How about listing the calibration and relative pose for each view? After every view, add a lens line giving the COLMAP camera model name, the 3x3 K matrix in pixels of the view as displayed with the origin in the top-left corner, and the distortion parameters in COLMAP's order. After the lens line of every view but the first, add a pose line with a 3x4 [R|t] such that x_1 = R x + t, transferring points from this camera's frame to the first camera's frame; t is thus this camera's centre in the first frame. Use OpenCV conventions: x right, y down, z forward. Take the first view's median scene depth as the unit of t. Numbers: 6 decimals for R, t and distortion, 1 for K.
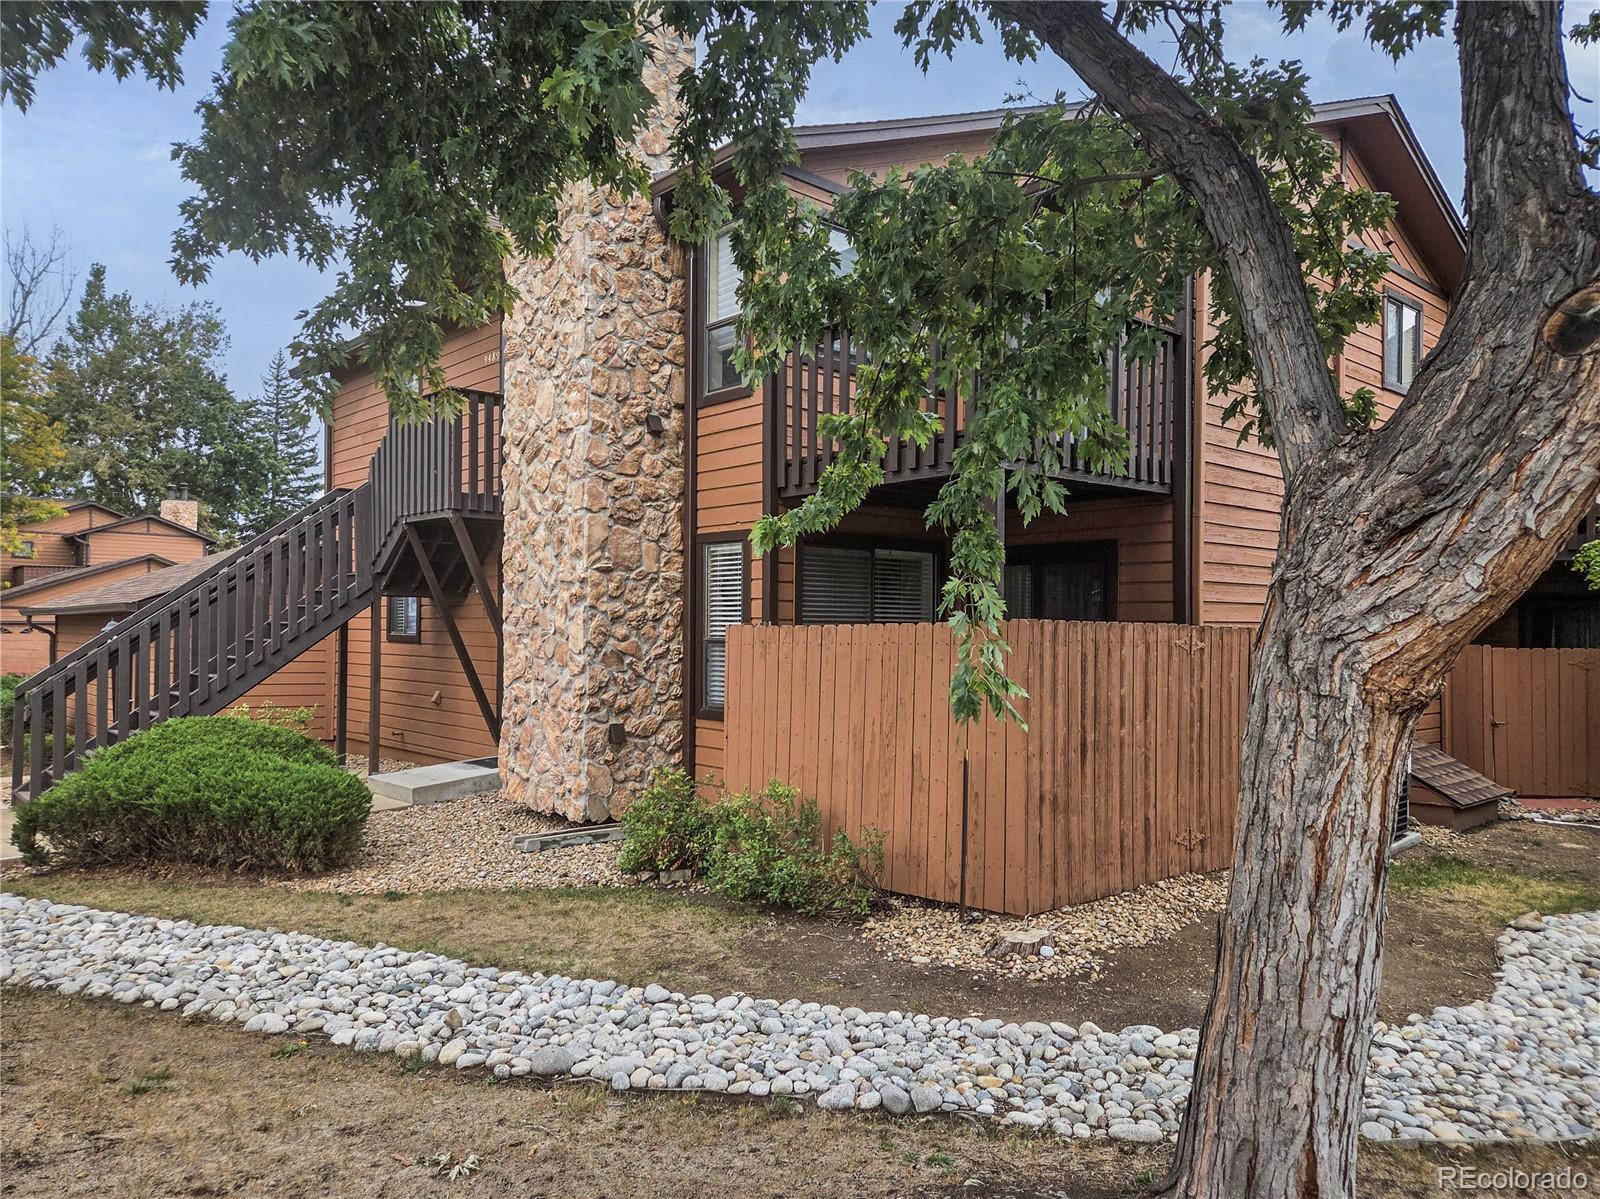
lens RADIAL K [[1025.5, 0, 836.9], [0, 1025.5, 639.0], [0, 0, 1]] dist [0.069066, -0.049427]
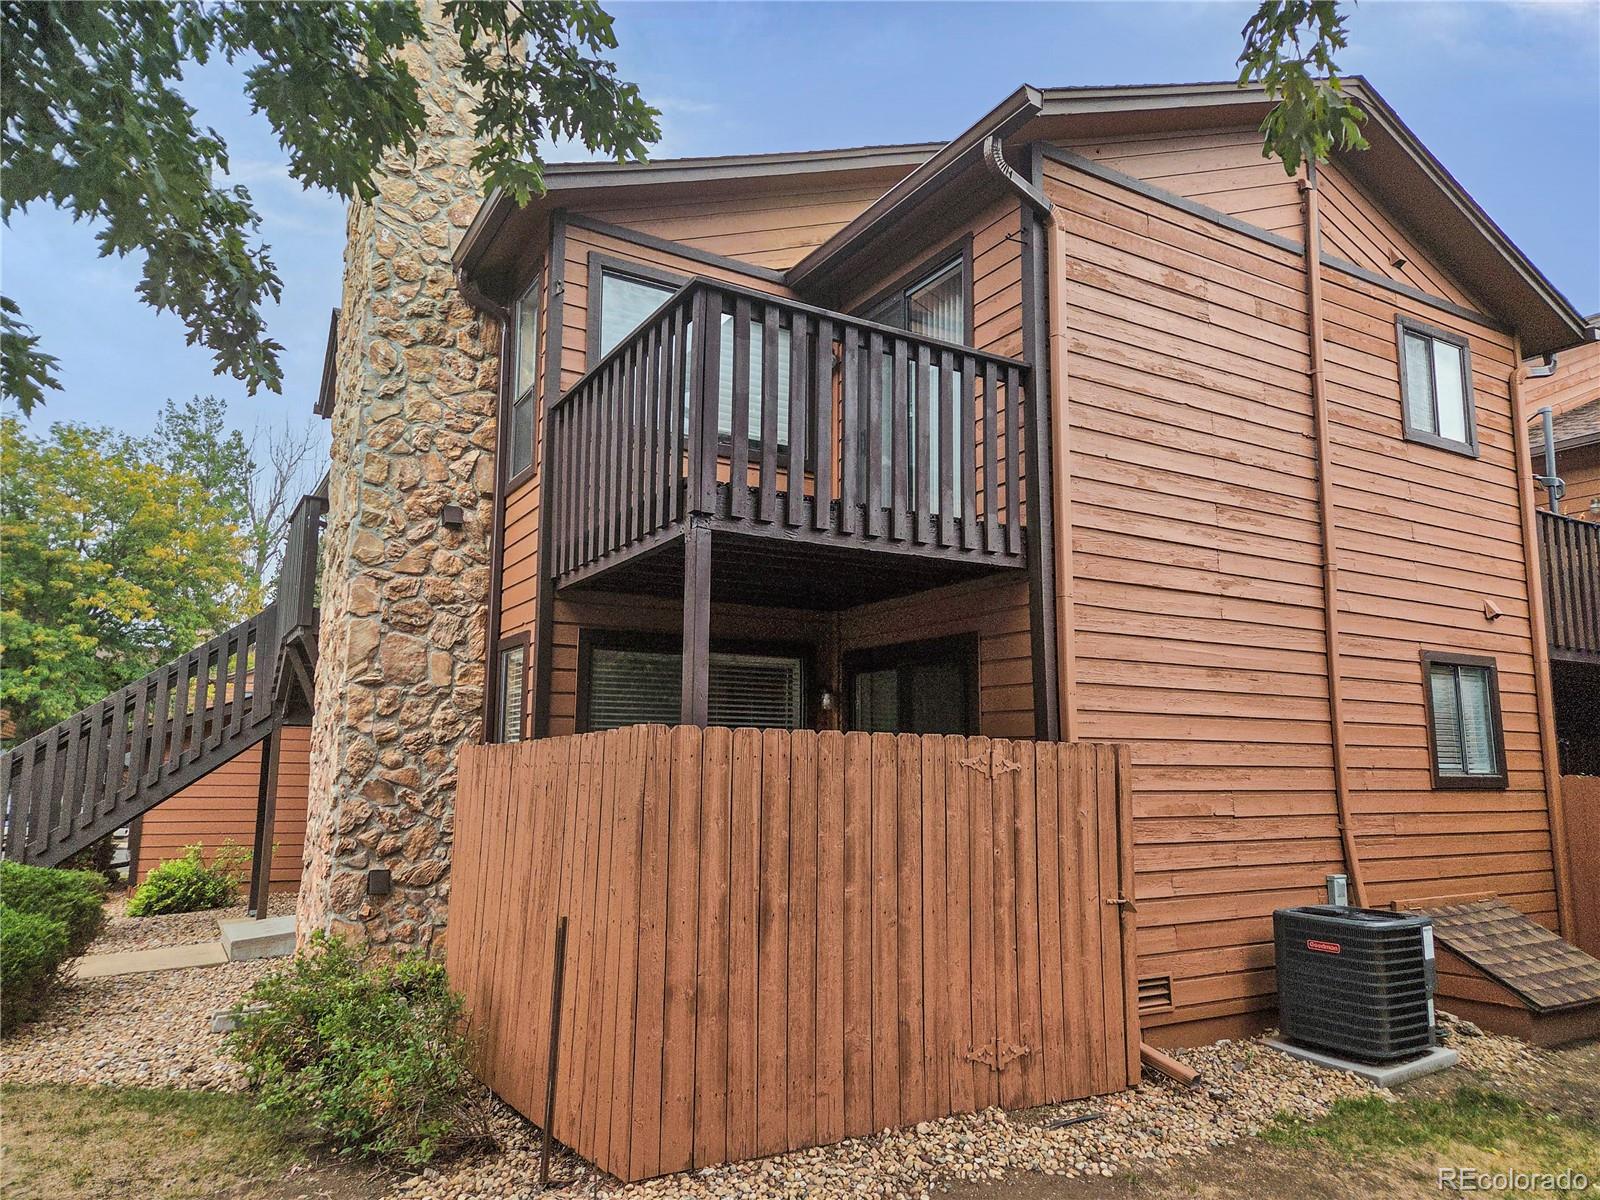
lens RADIAL K [[1025.5, 0, 836.9], [0, 1025.5, 639.5], [0, 0, 1]] dist [0.069066, -0.049427]
pose [[0.982829, -0.026281, -0.182636, 0.305271], [0.001414, 0.990849, -0.134969, 0.012466], [0.184512, 0.132394, 0.973872, 0.232803]]
